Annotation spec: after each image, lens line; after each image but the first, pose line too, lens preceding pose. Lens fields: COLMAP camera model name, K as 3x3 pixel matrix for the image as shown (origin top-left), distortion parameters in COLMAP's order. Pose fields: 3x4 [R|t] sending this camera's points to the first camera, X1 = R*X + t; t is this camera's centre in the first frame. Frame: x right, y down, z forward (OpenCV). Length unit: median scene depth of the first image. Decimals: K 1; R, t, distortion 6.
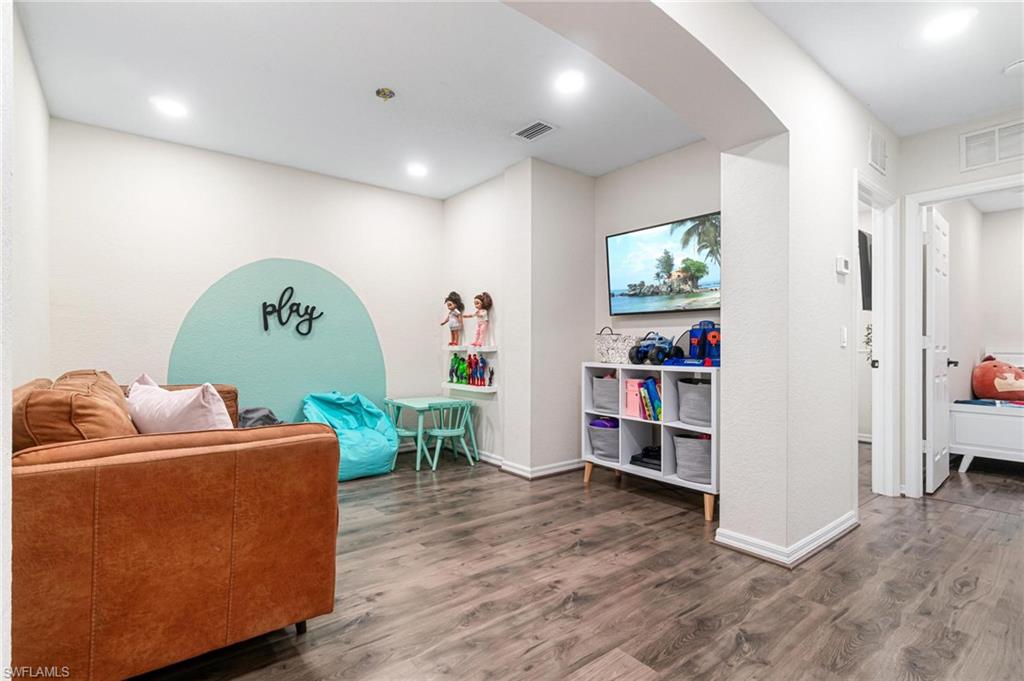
lens RADIAL K [[482.2, 0, 510.1], [0, 482.2, 344.4], [0, 0, 1]] dist [0.005032, 0.000555]
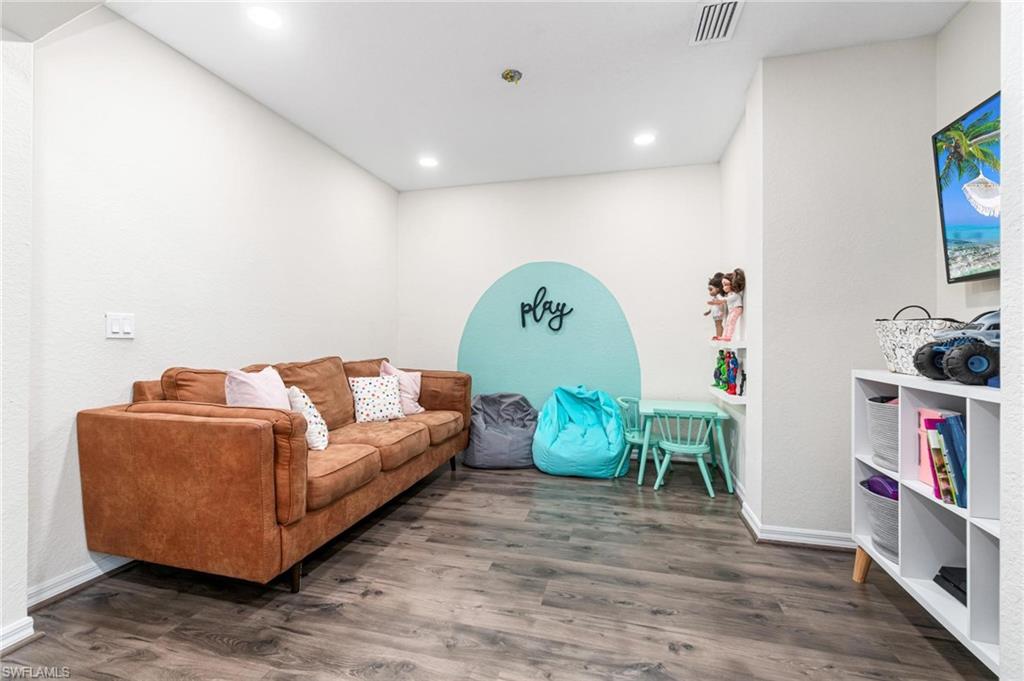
lens RADIAL K [[446.1, 0, 509.3], [0, 446.1, 335.1], [0, 0, 1]] dist [0.000380, 0.001776]
pose [[0.600338, -0.009013, -0.799696, 0.349316], [0.002368, 0.999952, -0.009492, 0.000182], [0.799743, 0.003805, 0.600331, 0.373040]]
